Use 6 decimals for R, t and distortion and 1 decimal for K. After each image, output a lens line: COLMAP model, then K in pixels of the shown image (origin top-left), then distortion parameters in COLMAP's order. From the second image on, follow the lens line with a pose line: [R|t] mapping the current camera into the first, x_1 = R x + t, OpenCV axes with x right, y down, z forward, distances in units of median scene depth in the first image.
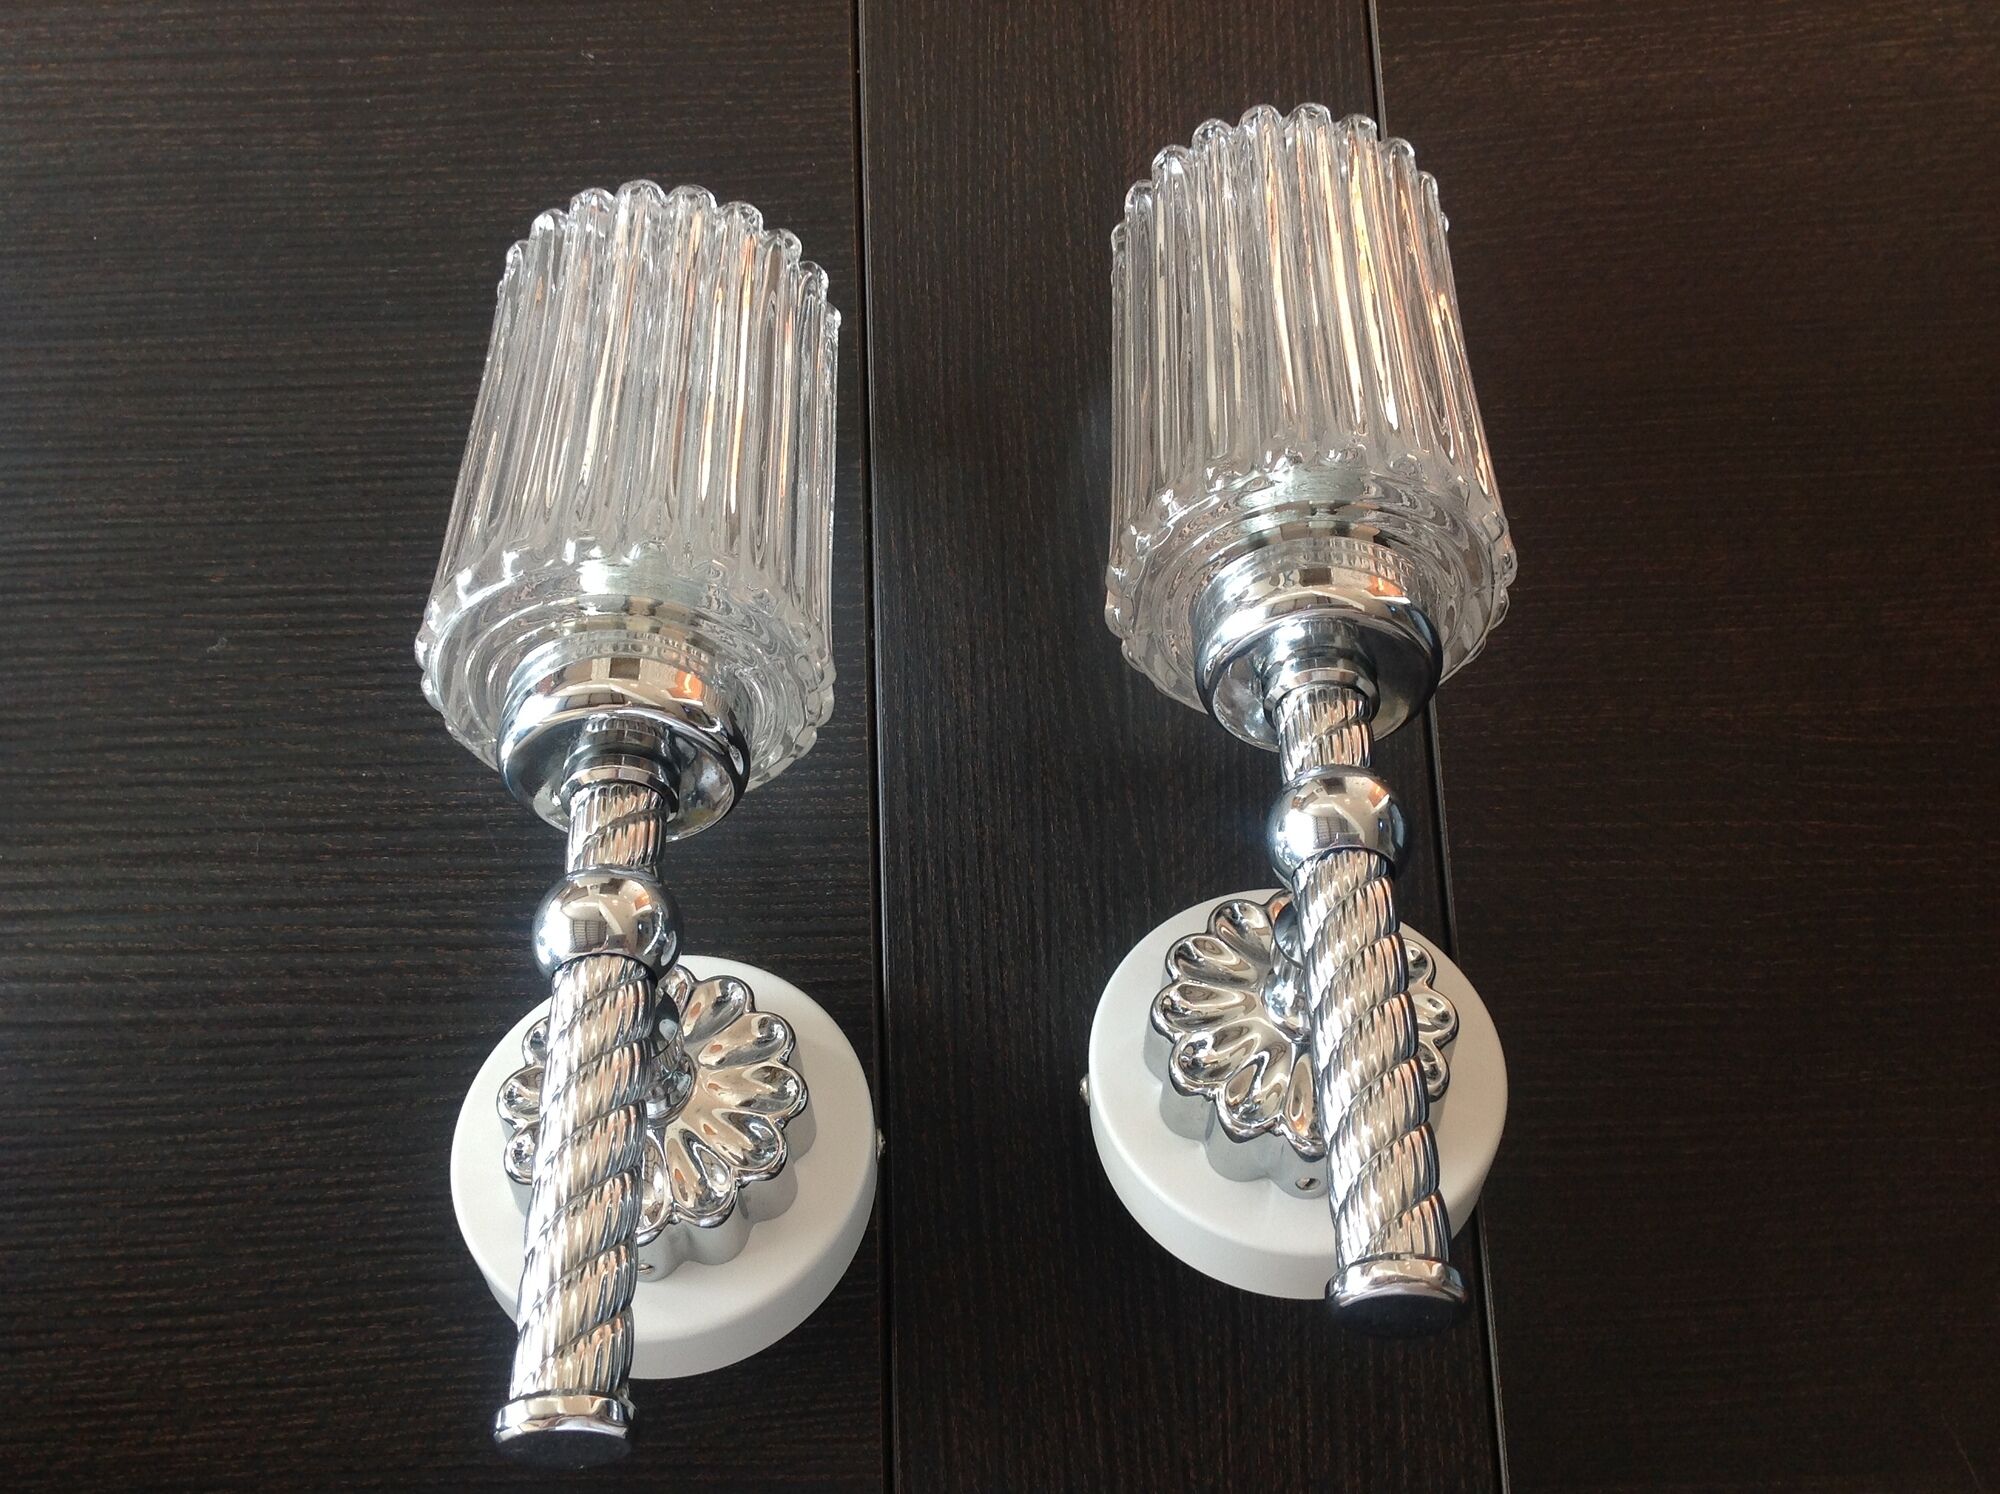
lens RADIAL K [[1944.1, 0, 999.4], [0, 1944.1, 735.4], [0, 0, 1]] dist [0.099632, -0.265445]
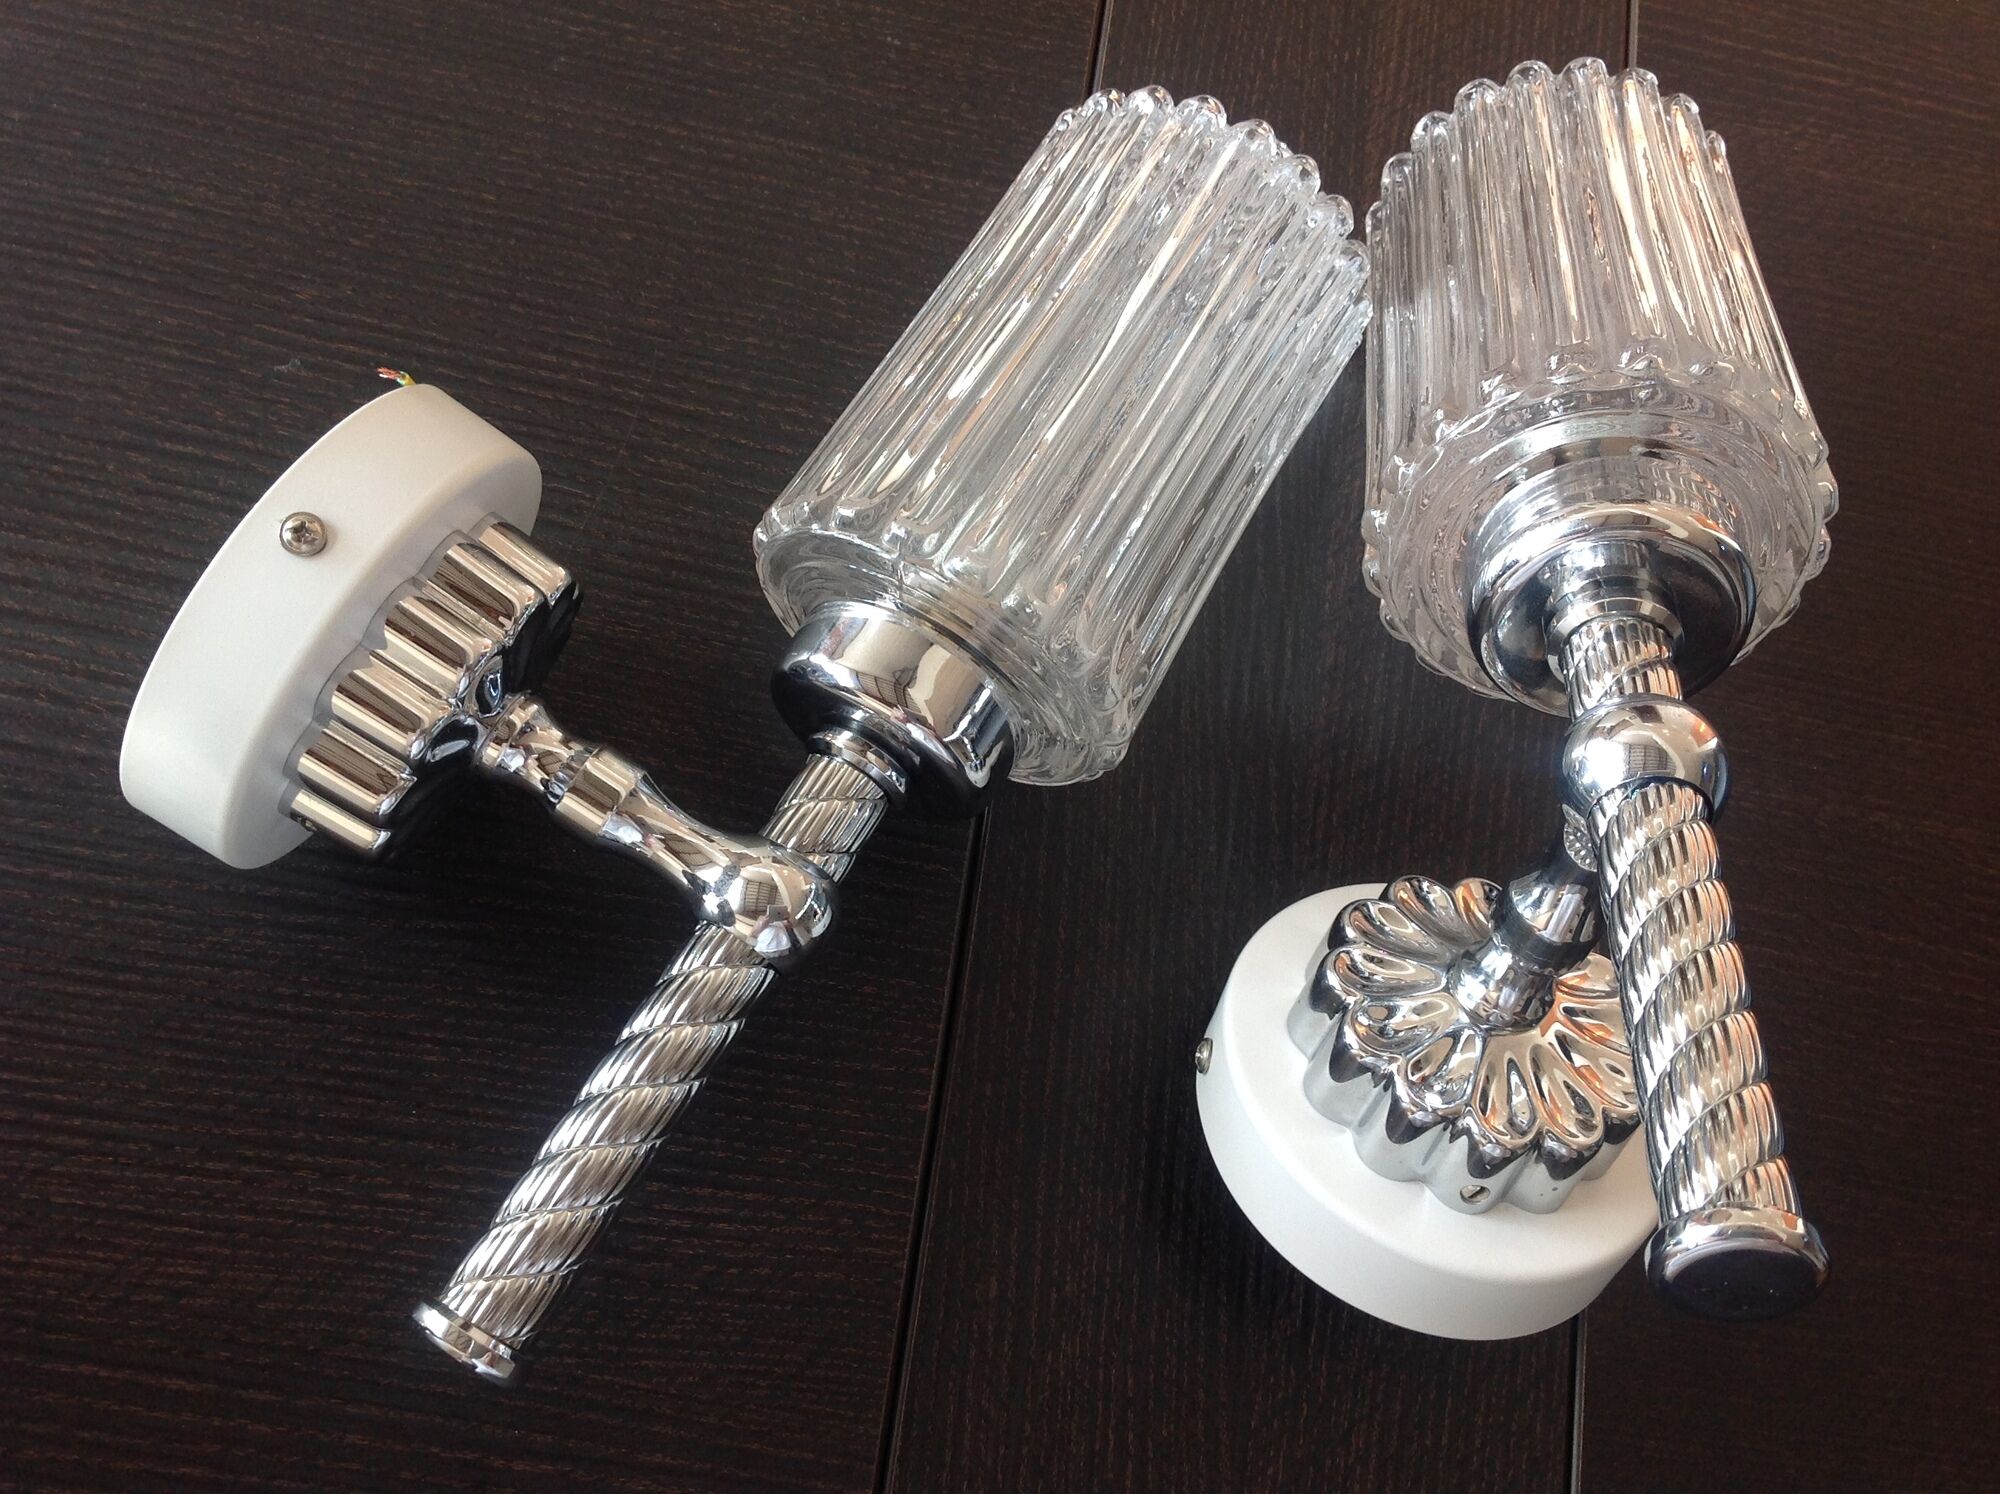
lens RADIAL K [[1944.1, 0, 999.4], [0, 1944.1, 735.4], [0, 0, 1]] dist [0.099632, -0.265445]
pose [[0.970026, 0.220143, 0.102892, -0.154235], [-0.208038, 0.971153, -0.116539, 0.151982], [-0.125579, 0.091640, 0.987842, 0.130927]]
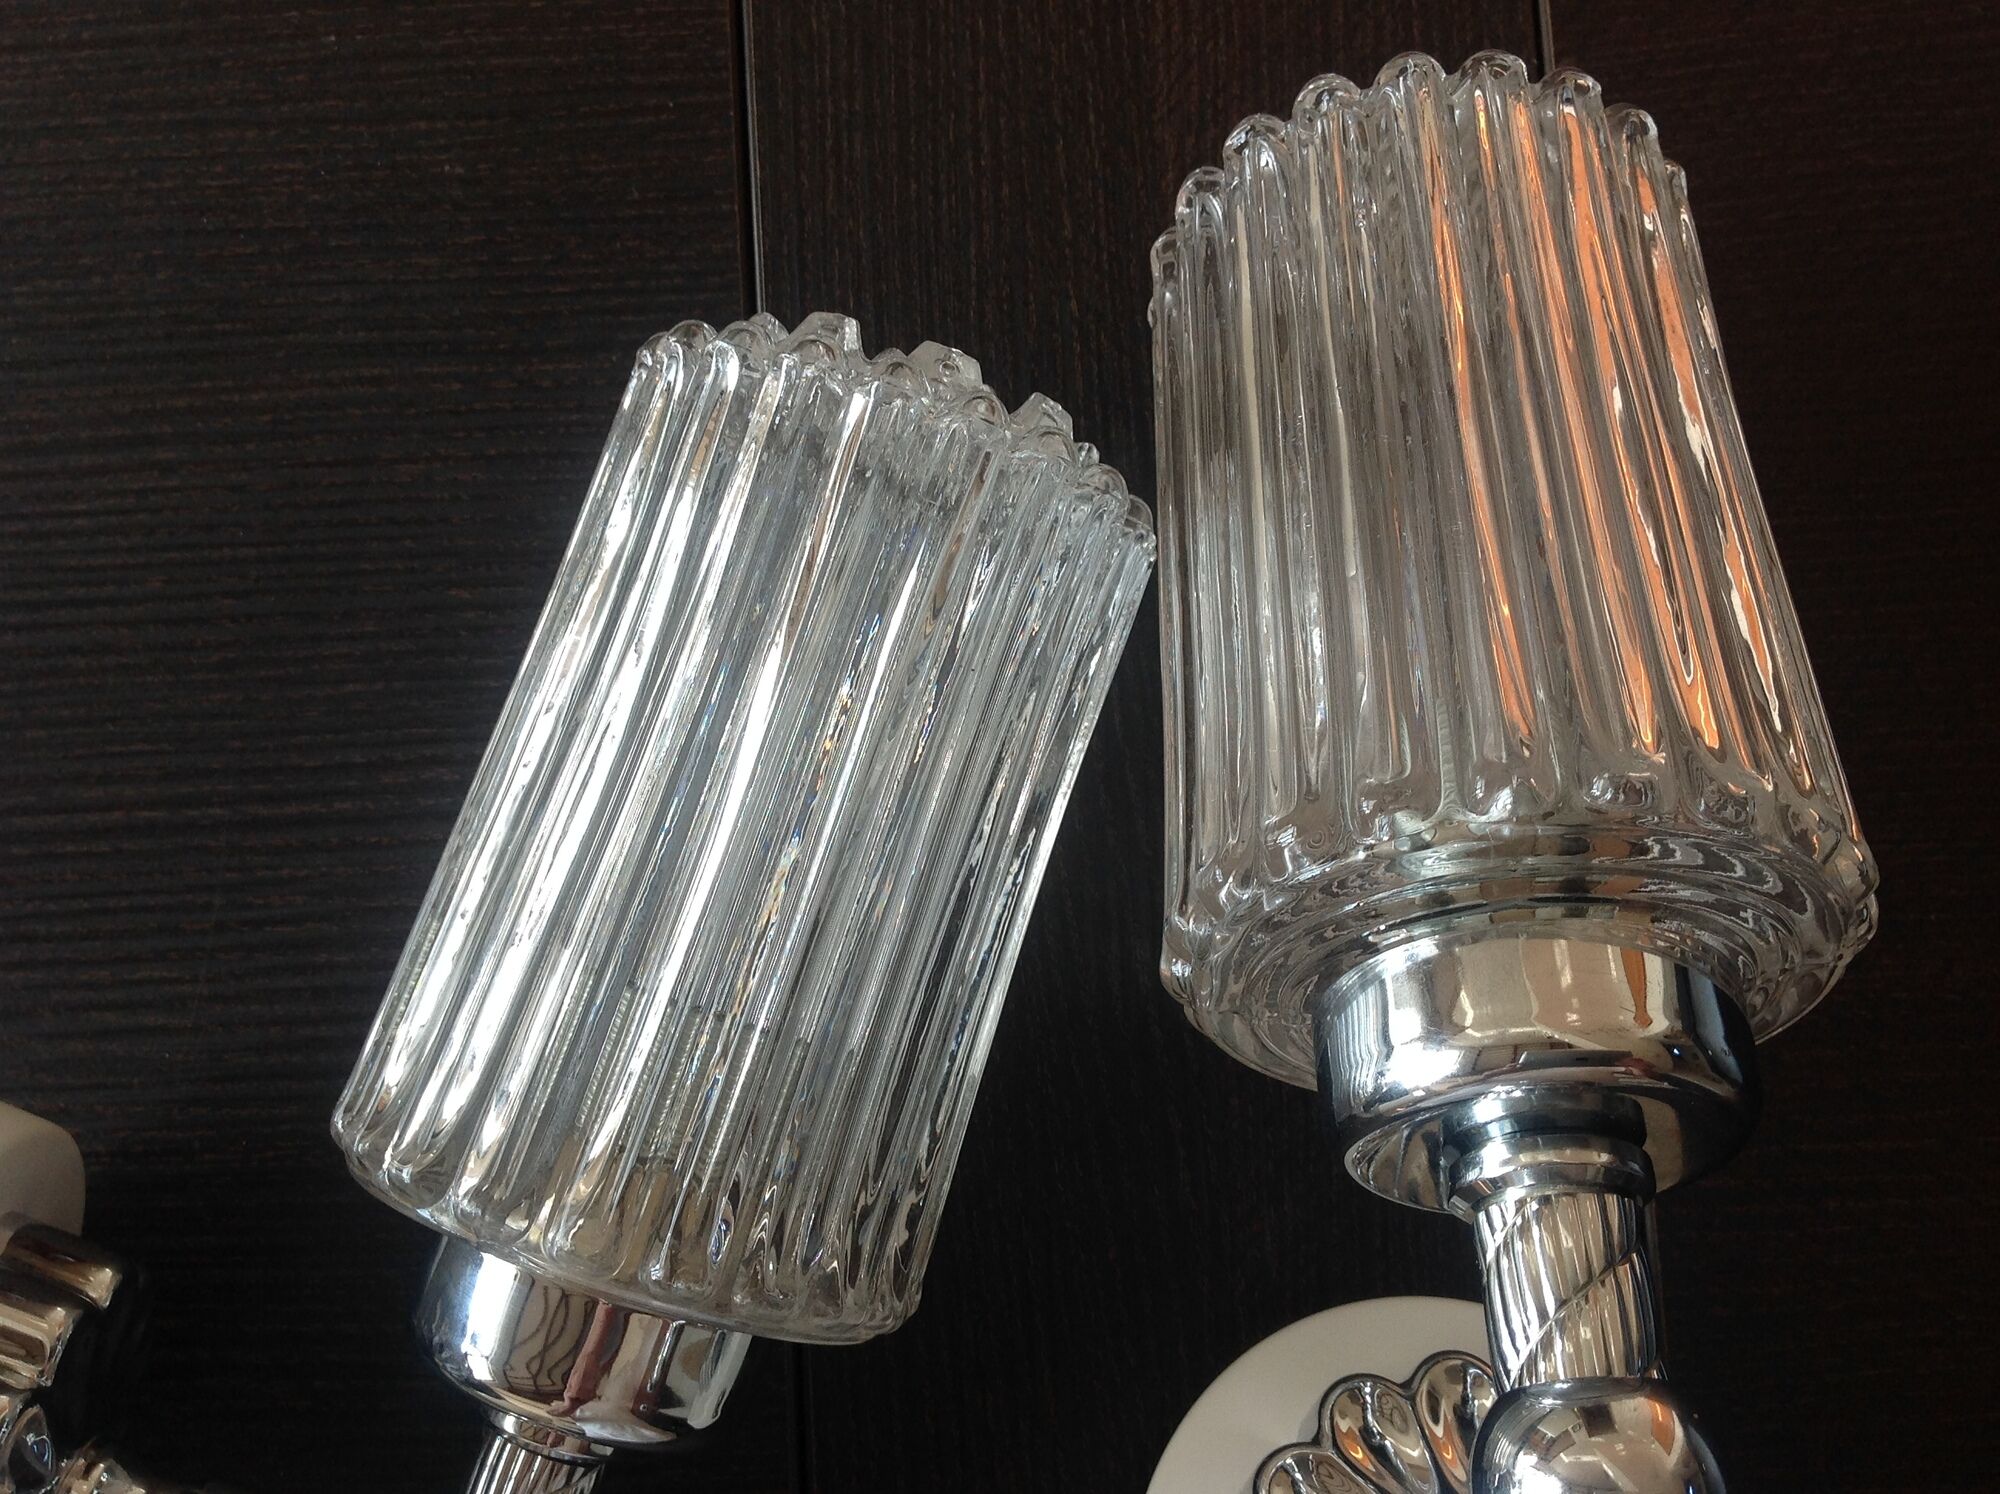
lens RADIAL K [[1882.4, 0, 994.3], [0, 1882.4, 752.5], [0, 0, 1]] dist [-0.009996, -0.027227]
pose [[0.999601, -0.013795, 0.024659, -0.007451], [0.010297, 0.990554, 0.136739, -0.180411], [-0.026313, -0.136431, 0.990300, 0.393035]]
